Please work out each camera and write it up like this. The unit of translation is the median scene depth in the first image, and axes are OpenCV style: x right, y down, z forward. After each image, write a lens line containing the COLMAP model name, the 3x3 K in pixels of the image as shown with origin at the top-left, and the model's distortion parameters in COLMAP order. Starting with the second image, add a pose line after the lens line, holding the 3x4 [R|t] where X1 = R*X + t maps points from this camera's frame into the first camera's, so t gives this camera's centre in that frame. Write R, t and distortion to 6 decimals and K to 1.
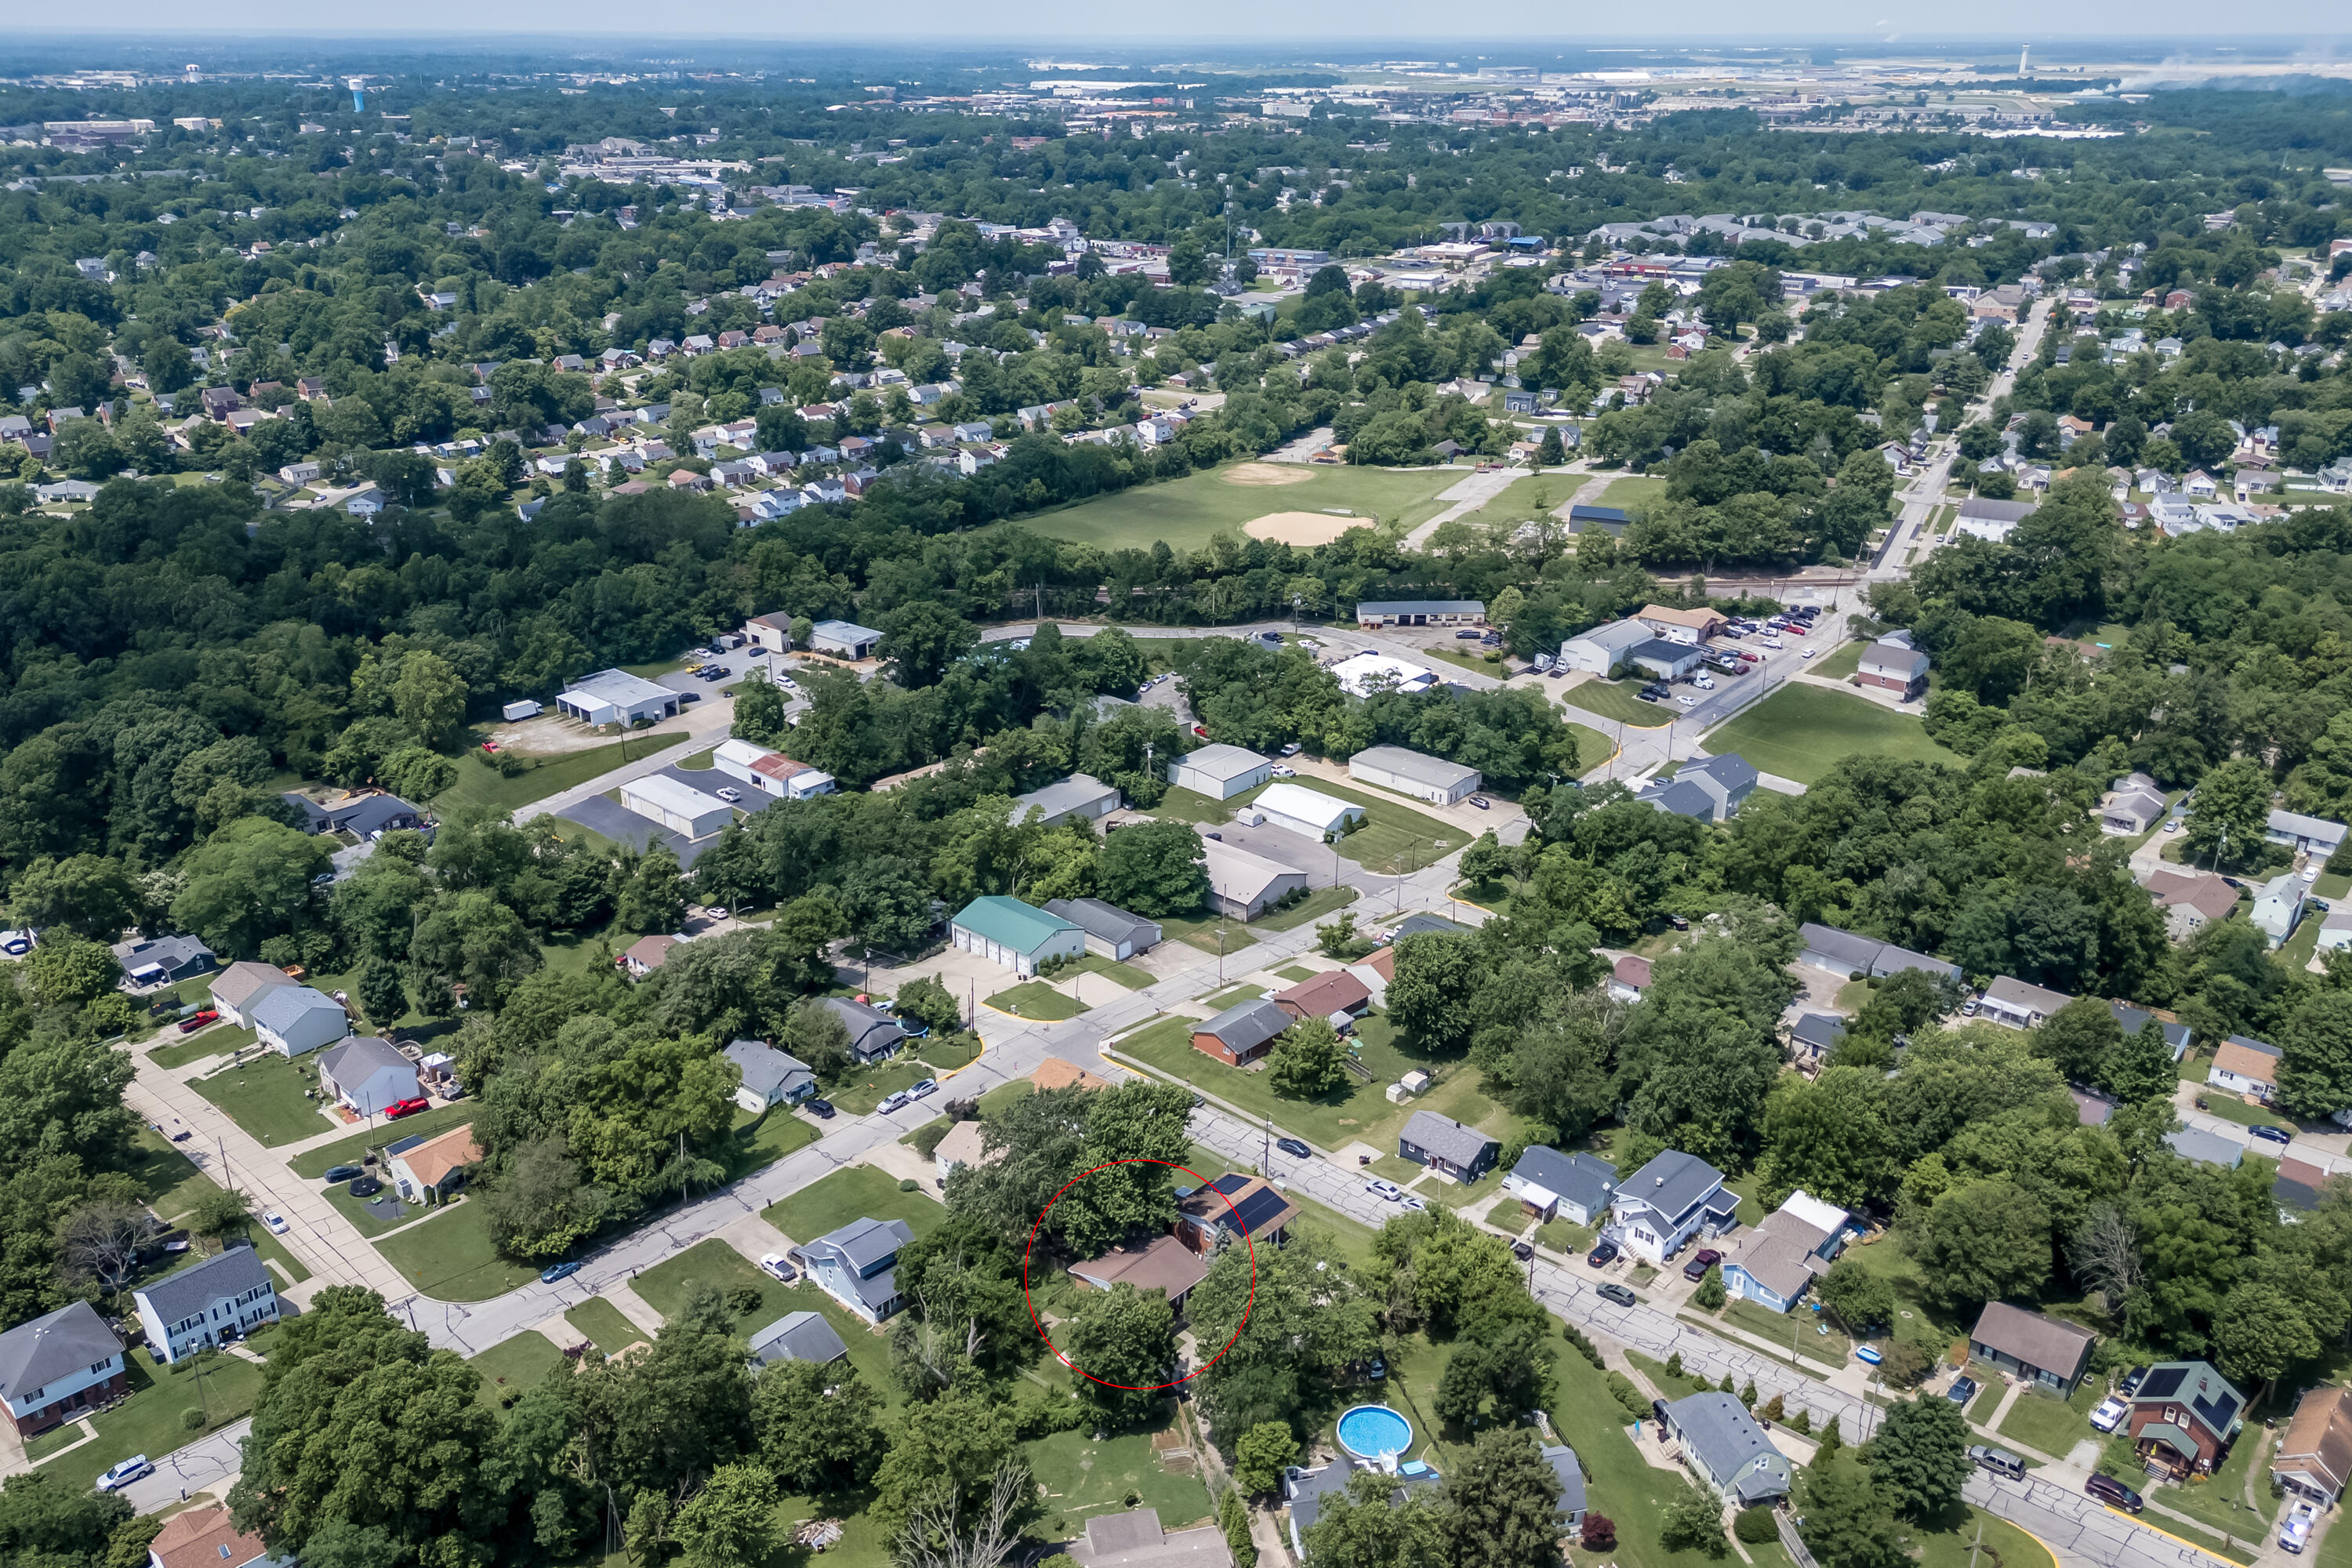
lens RADIAL K [[1806.5, 0, 1189.0], [0, 1806.5, 787.8], [0, 0, 1]] dist [0.052405, -0.009343]
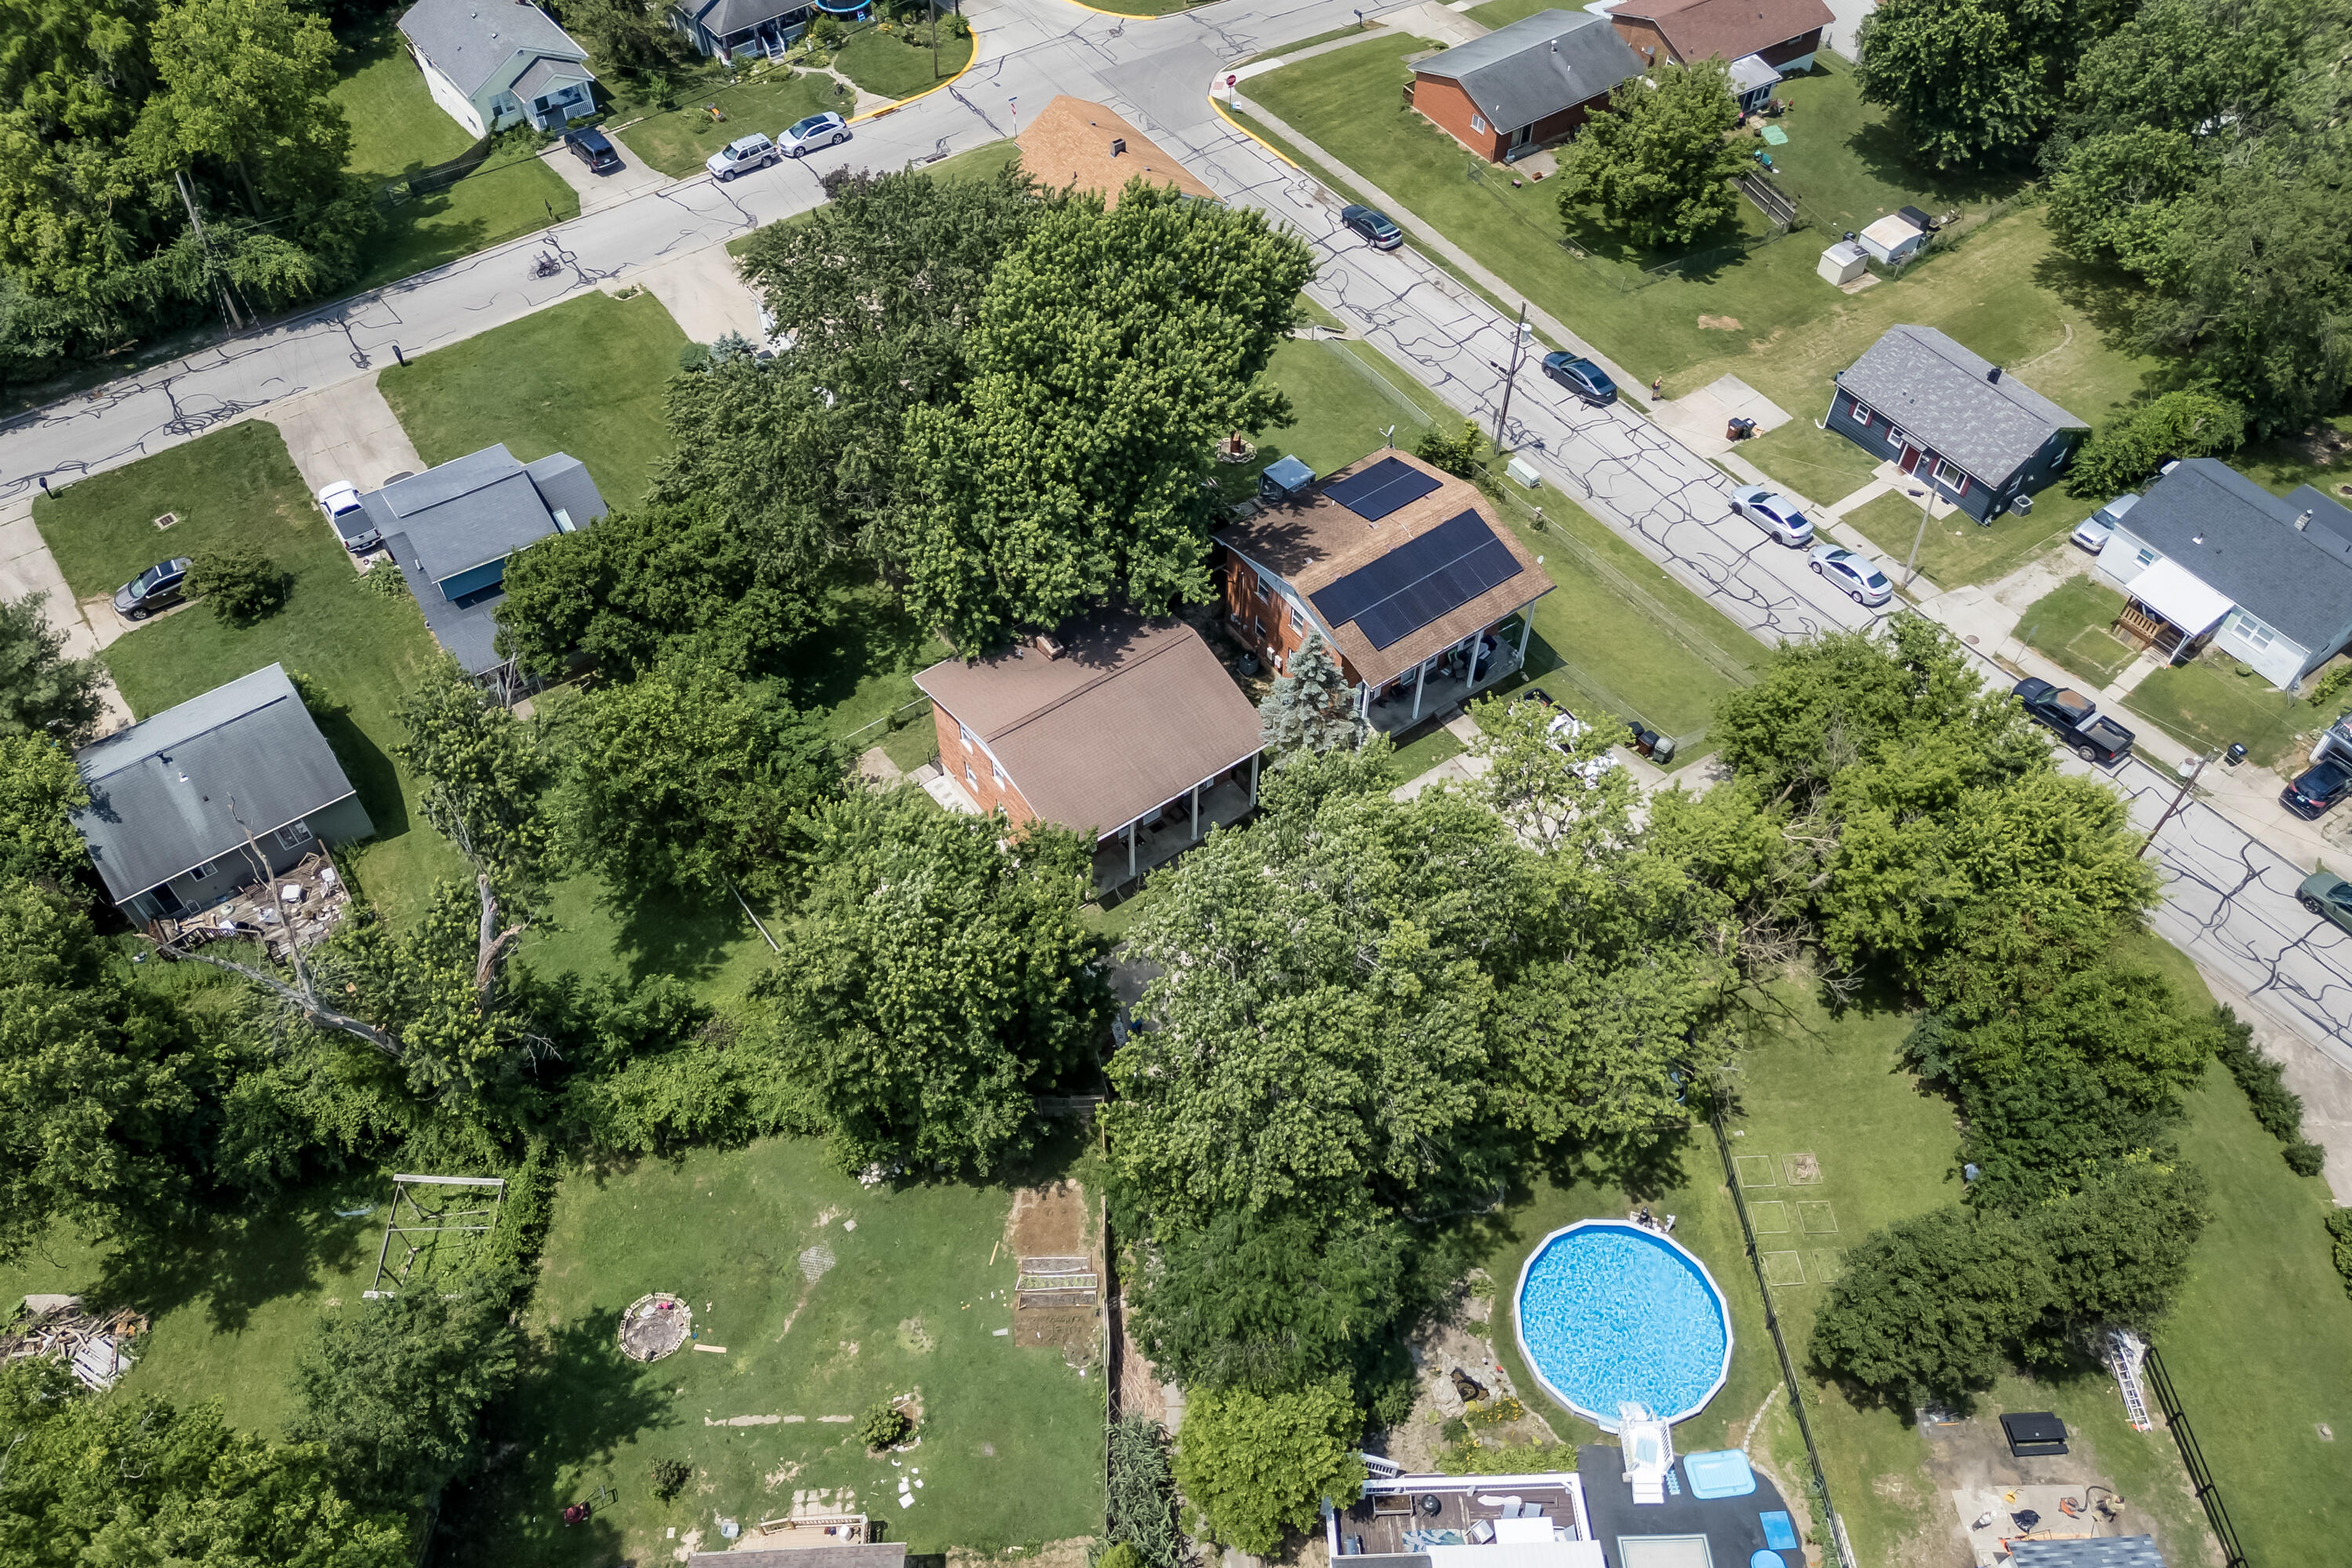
lens RADIAL K [[1806.5, 0, 1189.0], [0, 1806.5, 787.8], [0, 0, 1]] dist [0.052405, -0.009343]
pose [[0.978791, 0.160447, -0.127377, 0.037547], [-0.077523, 0.865624, 0.494657, 0.076072], [0.189627, -0.474291, 0.859703, 0.563323]]
